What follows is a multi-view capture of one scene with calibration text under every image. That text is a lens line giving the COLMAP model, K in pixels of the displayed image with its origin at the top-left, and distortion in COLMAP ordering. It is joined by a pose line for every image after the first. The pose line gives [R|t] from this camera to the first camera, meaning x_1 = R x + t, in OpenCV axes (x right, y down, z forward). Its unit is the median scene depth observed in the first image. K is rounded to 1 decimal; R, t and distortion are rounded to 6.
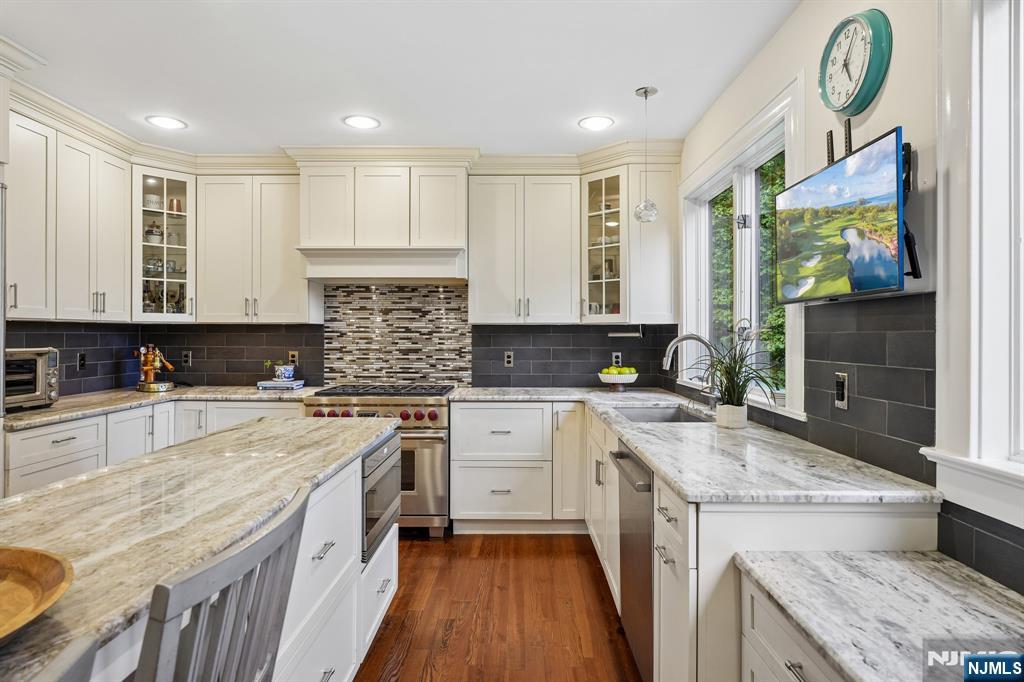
lens RADIAL K [[573.3, 0, 514.0], [0, 573.3, 333.7], [0, 0, 1]] dist [0.004691, 0.000719]
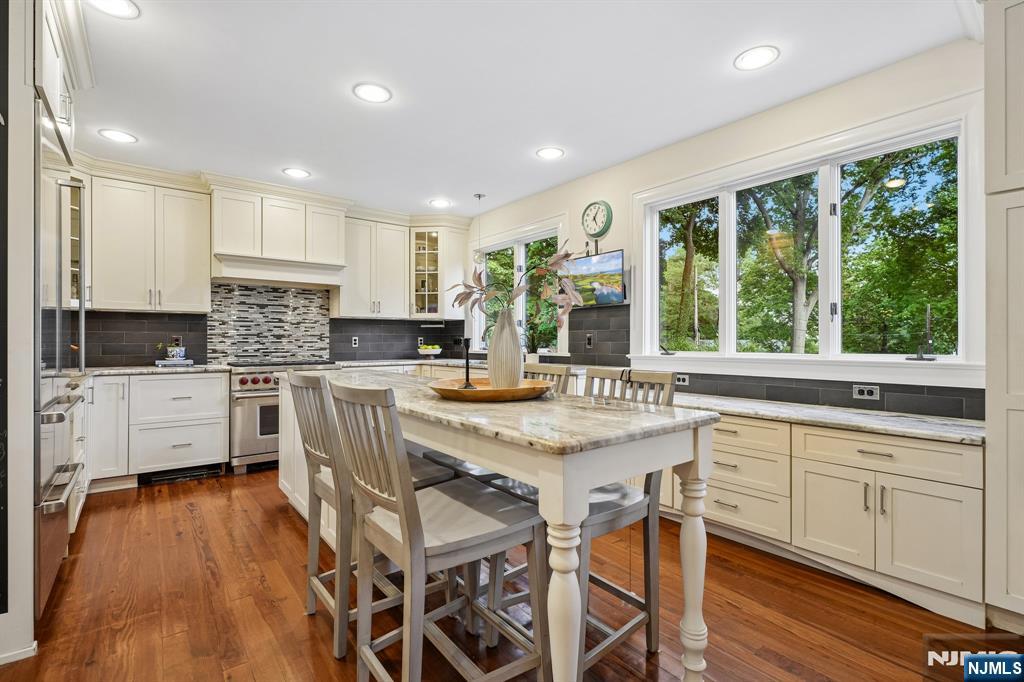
lens RADIAL K [[462.6, 0, 510.2], [0, 462.6, 341.4], [0, 0, 1]] dist [0.001393, -0.000241]
pose [[0.790266, -0.004299, 0.612749, -0.462581], [-0.000926, 0.999966, 0.008209, 0.036009], [-0.612763, -0.007055, 0.790235, -0.208901]]
